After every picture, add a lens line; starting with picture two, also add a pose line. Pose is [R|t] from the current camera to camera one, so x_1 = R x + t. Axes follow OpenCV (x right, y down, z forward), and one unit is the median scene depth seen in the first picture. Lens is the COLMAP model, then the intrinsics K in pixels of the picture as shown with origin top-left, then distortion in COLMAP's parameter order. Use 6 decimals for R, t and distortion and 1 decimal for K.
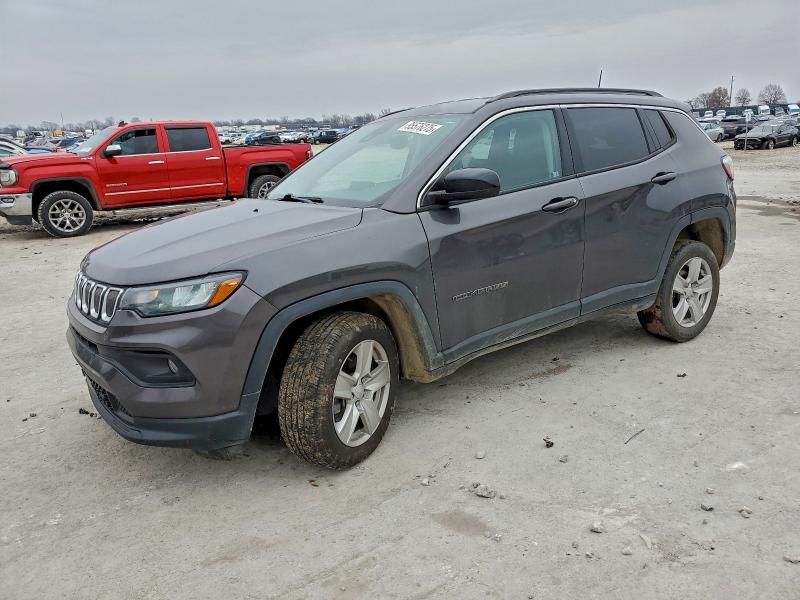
lens RADIAL K [[615.3, 0, 396.4], [0, 615.3, 303.4], [0, 0, 1]] dist [0.028412, -0.002534]
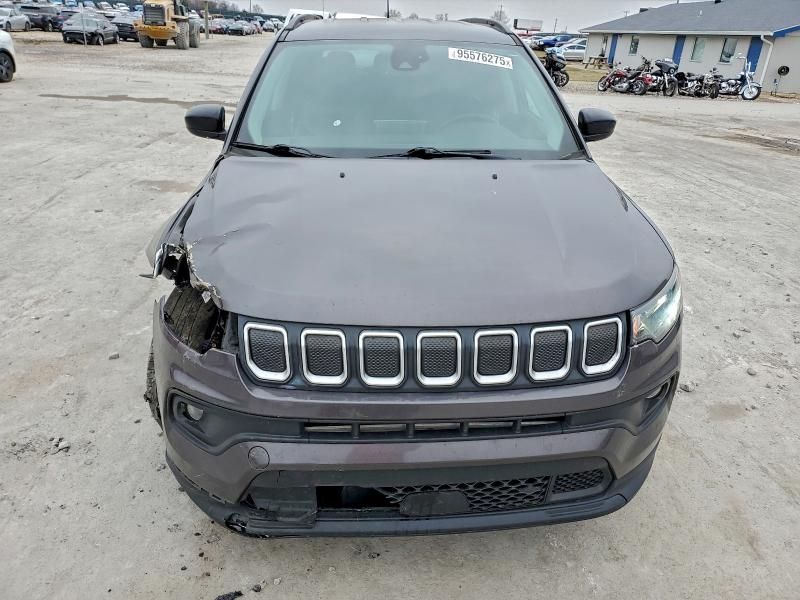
lens RADIAL K [[615.3, 0, 397.7], [0, 615.3, 296.3], [0, 0, 1]] dist [0.028412, -0.002534]
pose [[0.514041, -0.276382, 0.812019, -1.214099], [0.152083, 0.961036, 0.230828, -0.263865], [-0.844176, 0.004839, 0.536045, 0.910680]]
